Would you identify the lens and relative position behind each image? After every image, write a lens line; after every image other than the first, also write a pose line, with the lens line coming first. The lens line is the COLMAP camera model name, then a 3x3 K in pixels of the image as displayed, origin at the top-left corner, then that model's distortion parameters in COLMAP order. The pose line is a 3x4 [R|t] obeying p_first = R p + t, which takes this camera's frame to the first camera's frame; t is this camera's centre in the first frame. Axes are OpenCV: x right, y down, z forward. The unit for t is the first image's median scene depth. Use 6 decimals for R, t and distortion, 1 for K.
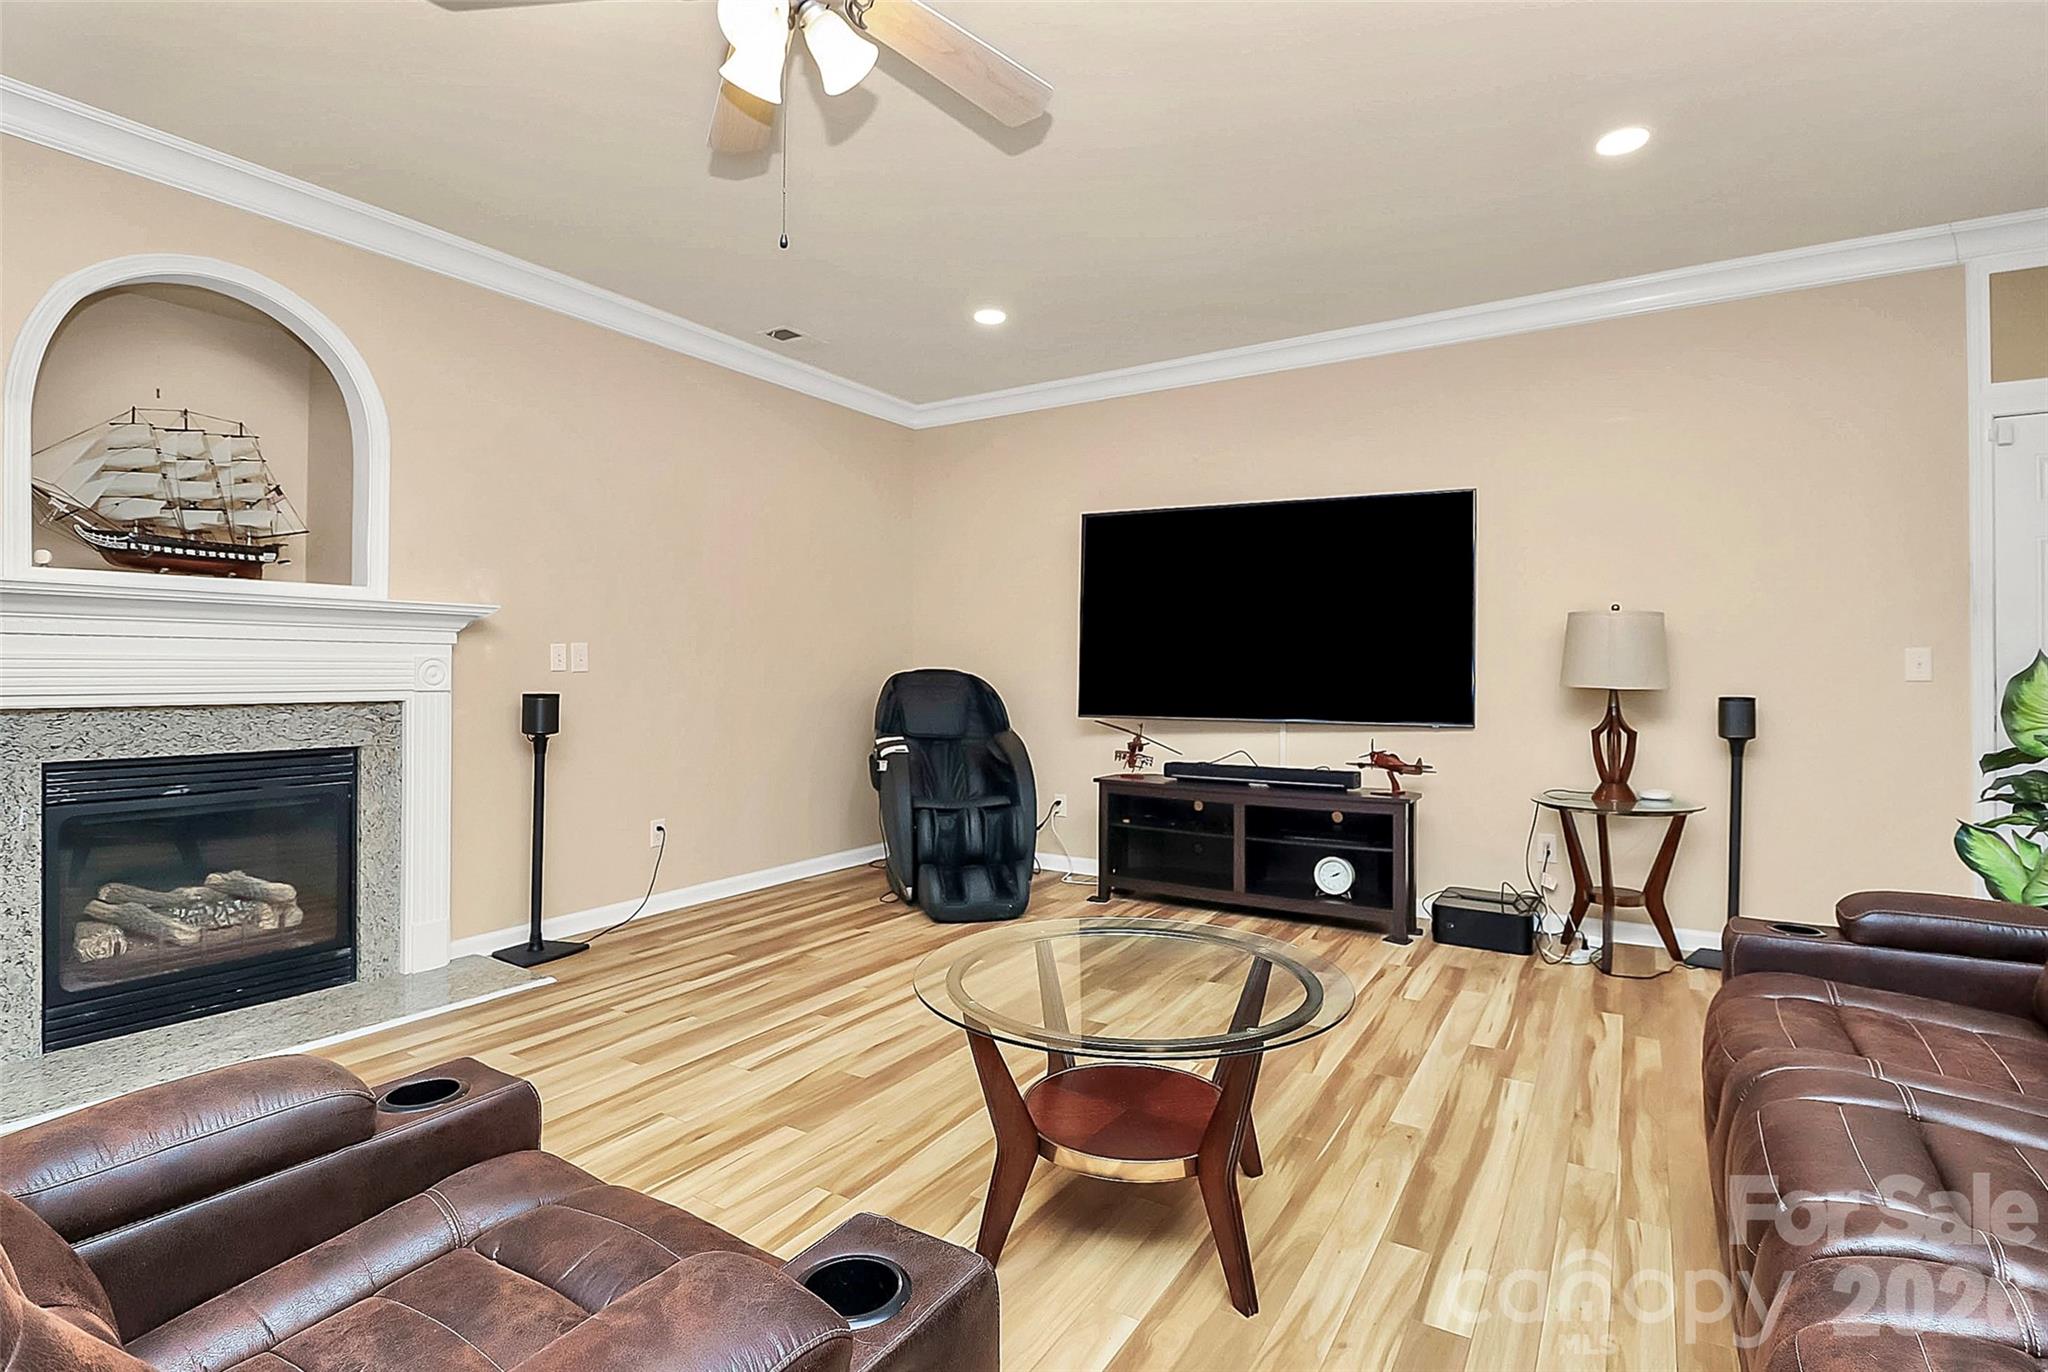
lens RADIAL K [[994.7, 0, 1016.0], [0, 994.7, 679.5], [0, 0, 1]] dist [-0.021001, -0.000260]
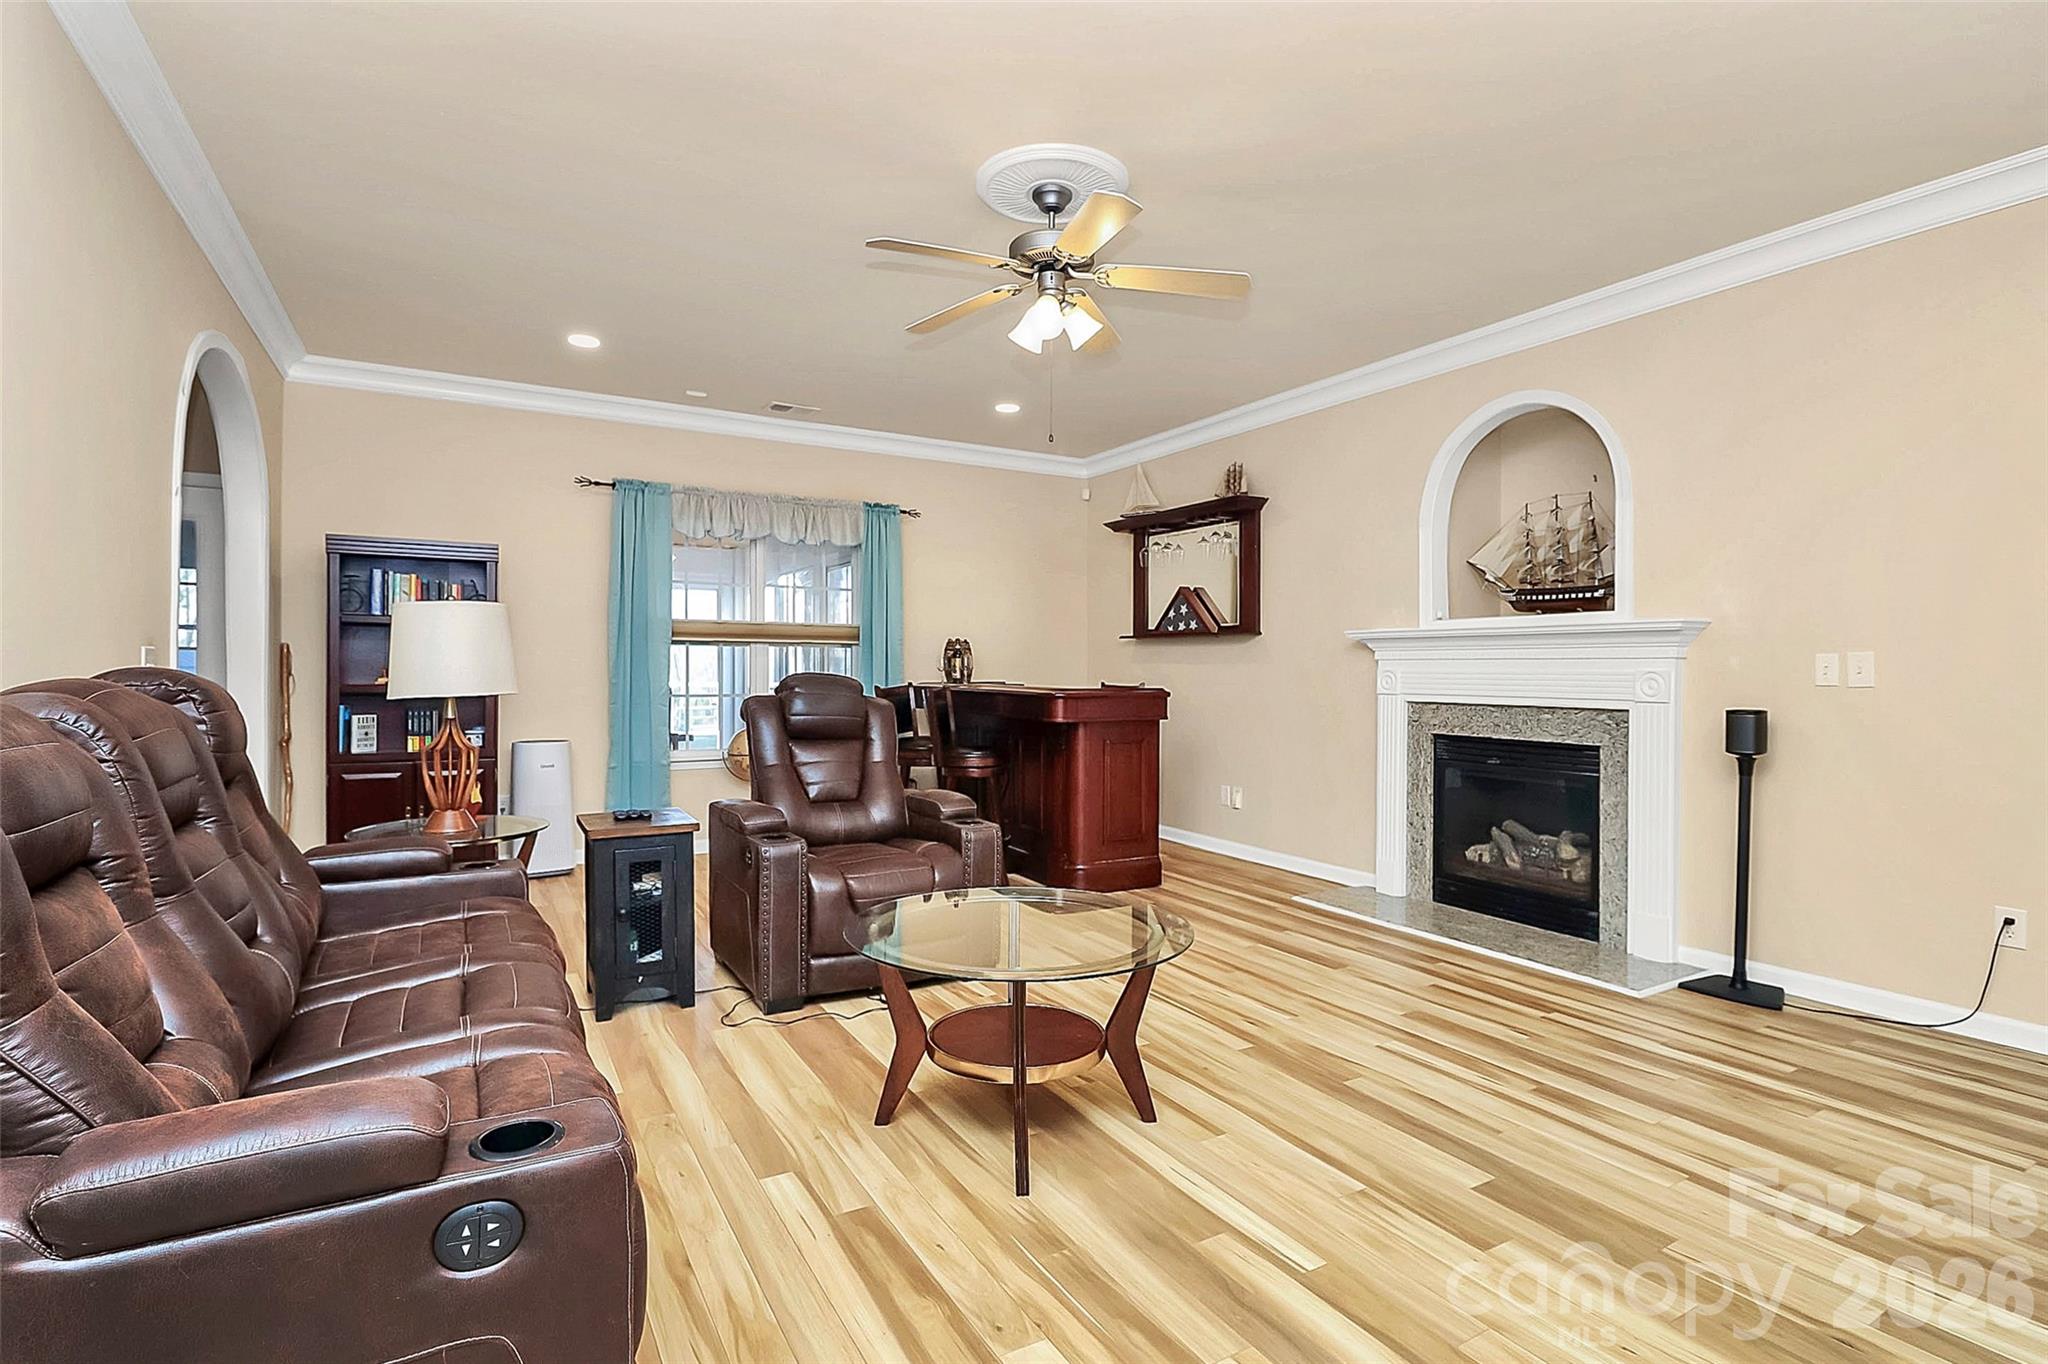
lens RADIAL K [[978.0, 0, 1015.3], [0, 978.0, 680.5], [0, 0, 1]] dist [-0.003025, -0.000838]
pose [[-0.471500, 0.006240, -0.881844, 0.760183], [-0.013903, 0.999798, 0.014509, -0.020155], [0.881756, 0.019102, -0.471319, 0.993178]]
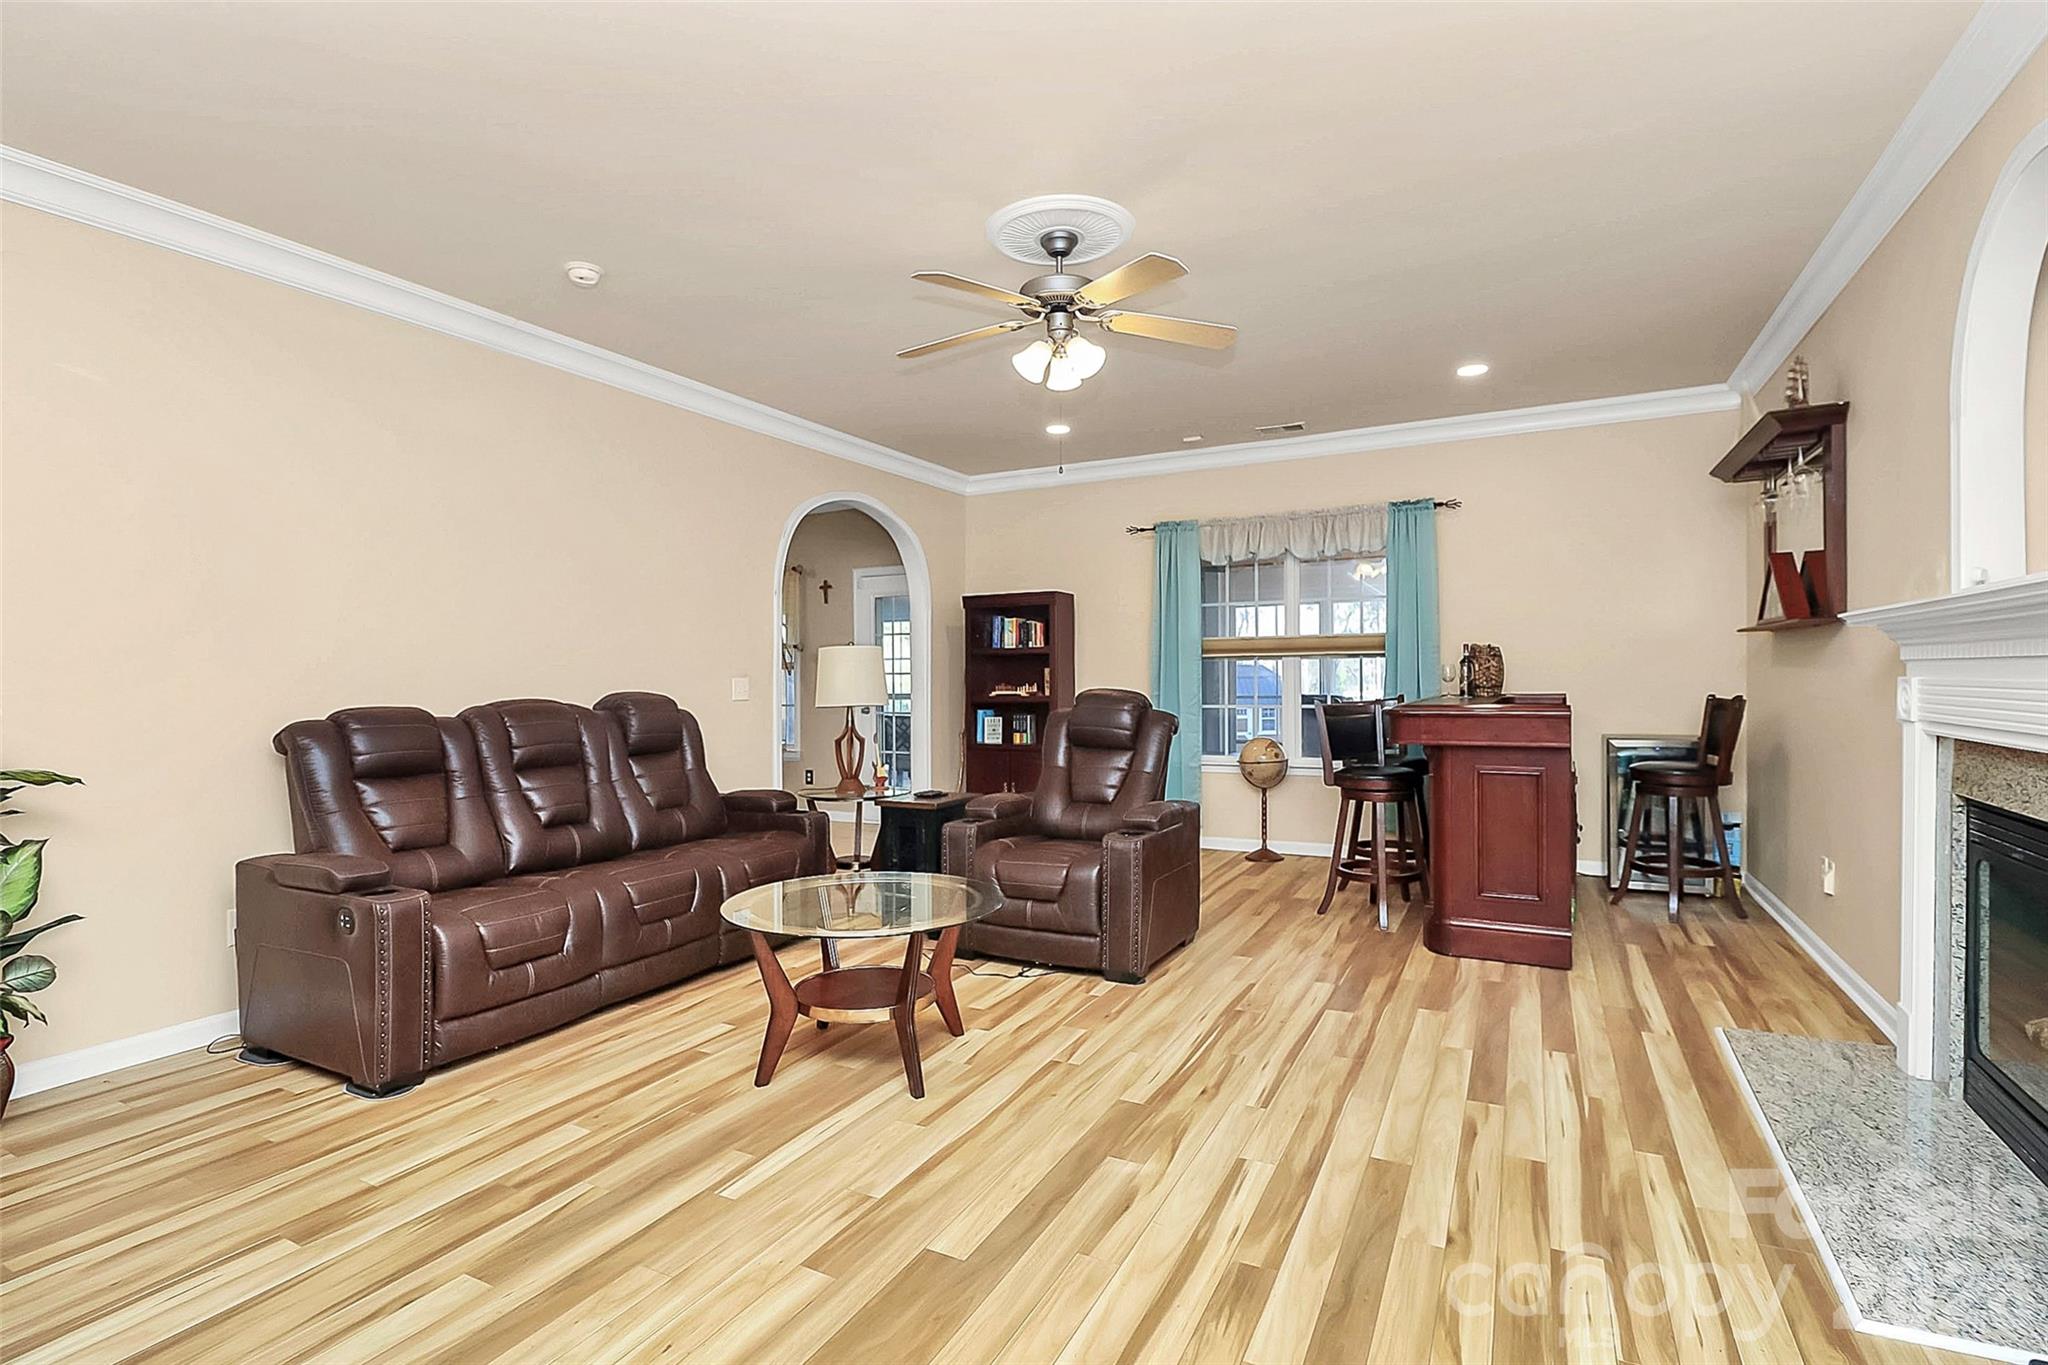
lens RADIAL K [[978.0, 0, 1015.3], [0, 978.0, 681.0], [0, 0, 1]] dist [-0.003025, -0.000838]
pose [[-0.996824, 0.008740, -0.079156, -0.000746], [0.007733, 0.999885, 0.013017, -0.039675], [0.079261, 0.012363, -0.996777, 1.598511]]
